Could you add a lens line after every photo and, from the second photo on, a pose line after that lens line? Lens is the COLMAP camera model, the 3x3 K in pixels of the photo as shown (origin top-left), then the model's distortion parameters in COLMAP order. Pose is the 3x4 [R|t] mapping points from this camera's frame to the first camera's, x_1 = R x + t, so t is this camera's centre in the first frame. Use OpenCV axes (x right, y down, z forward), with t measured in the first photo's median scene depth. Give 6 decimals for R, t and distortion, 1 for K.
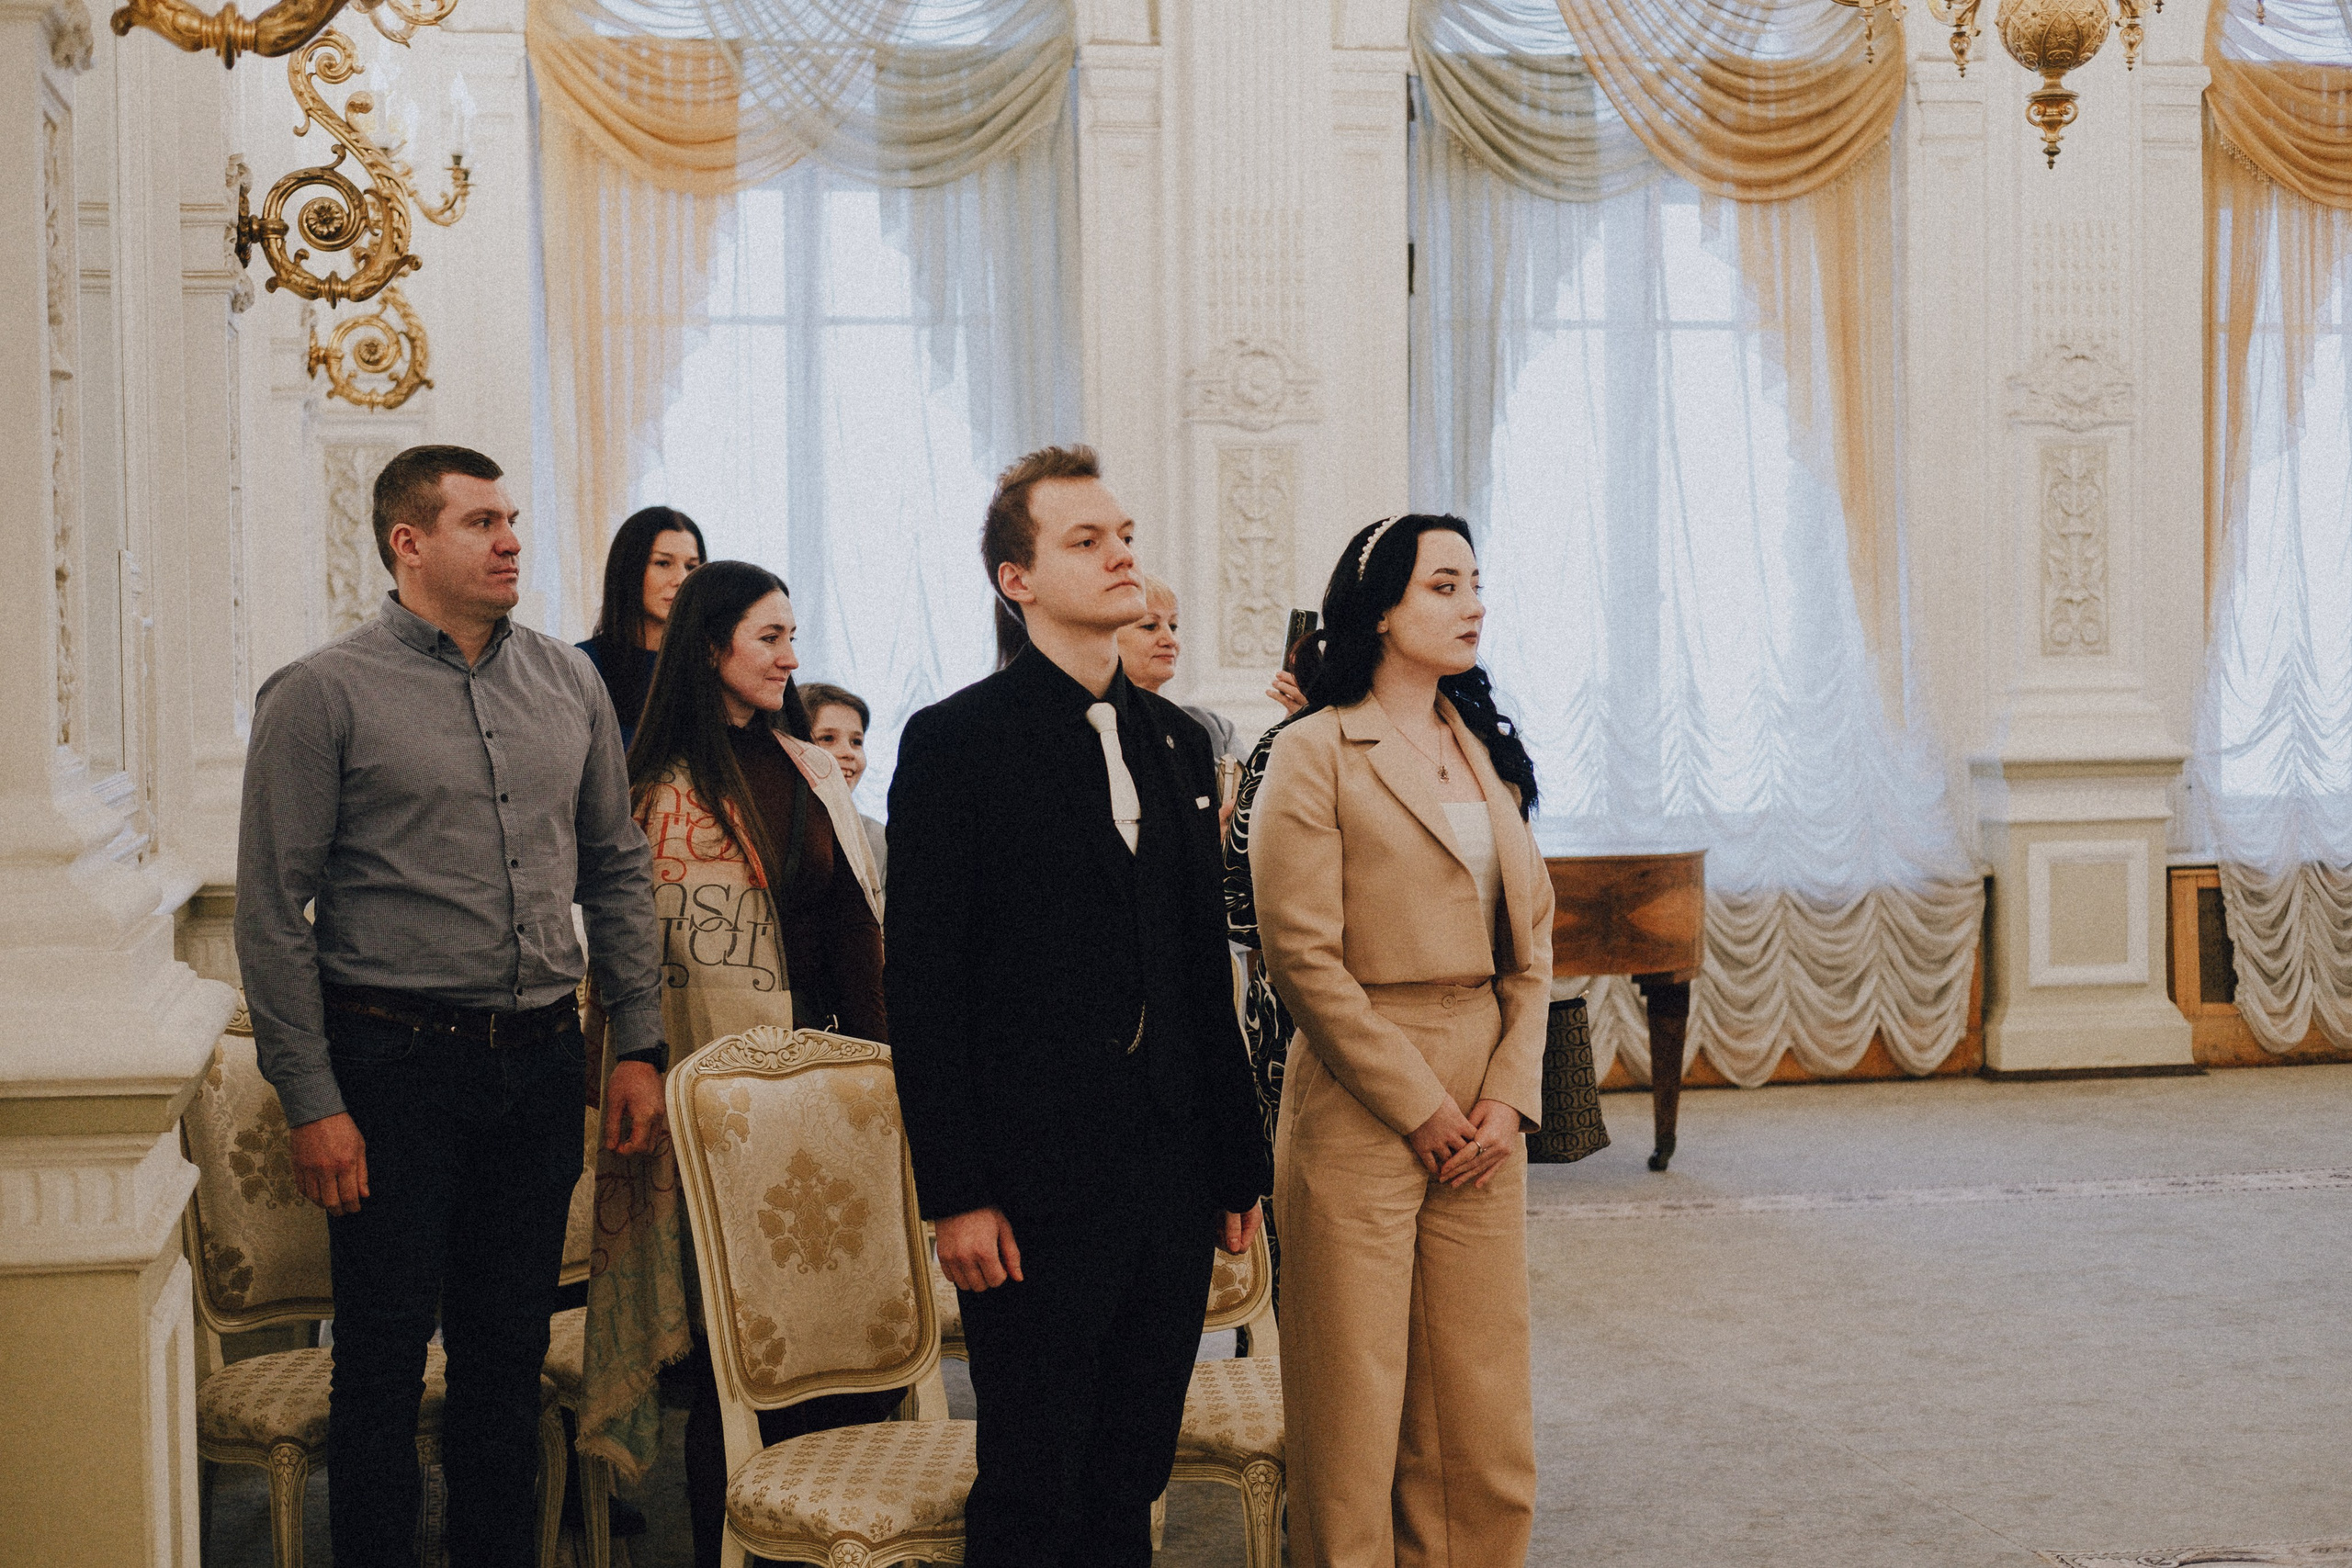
lens RADIAL K [[3617.7, 0, 1152.9], [0, 3617.7, 791.6], [0, 0, 1]] dist [-0.000620, 0.000000]
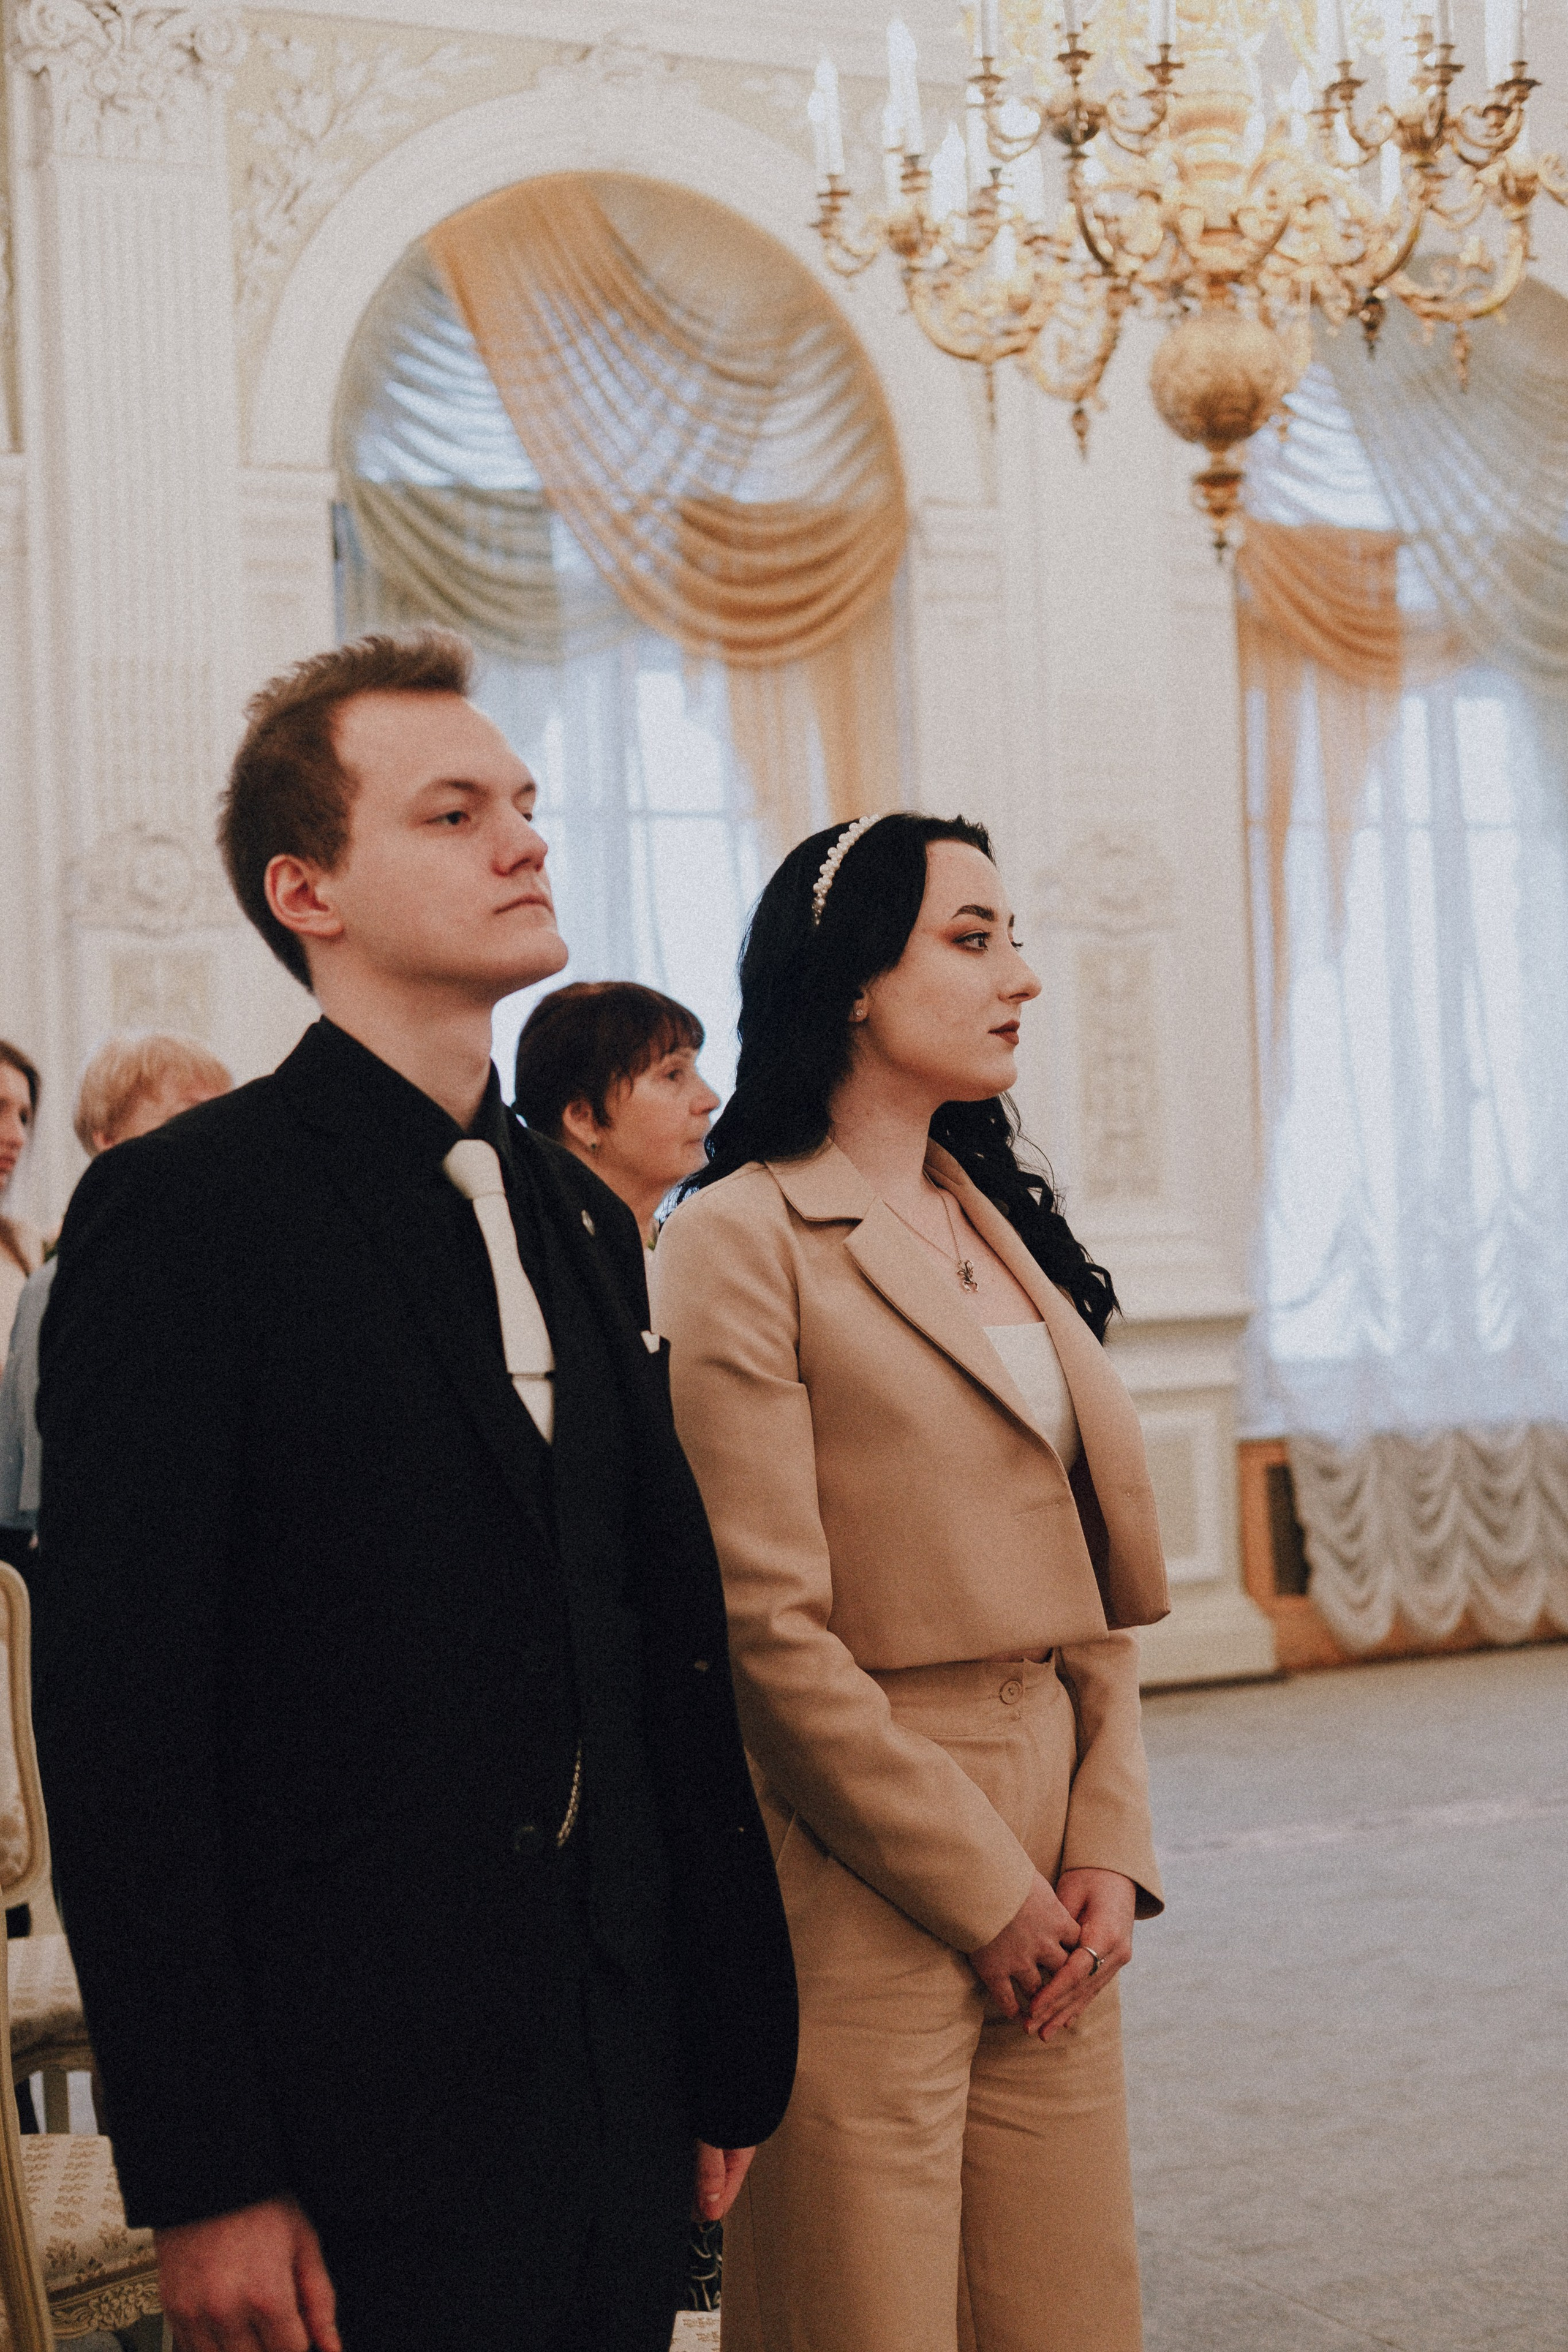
lens RADIAL K [[3618.0, 0, 763.8], [0, 3618.0, 1140.8], [0, 0, 1]] dist [-0.000620, 0.000000]
pose [[0.969281, -0.020711, 0.245083, -0.037465], [0.038689, 0.996882, -0.068771, 0.004419], [-0.242894, 0.076141, 0.967060, 0.199138]]
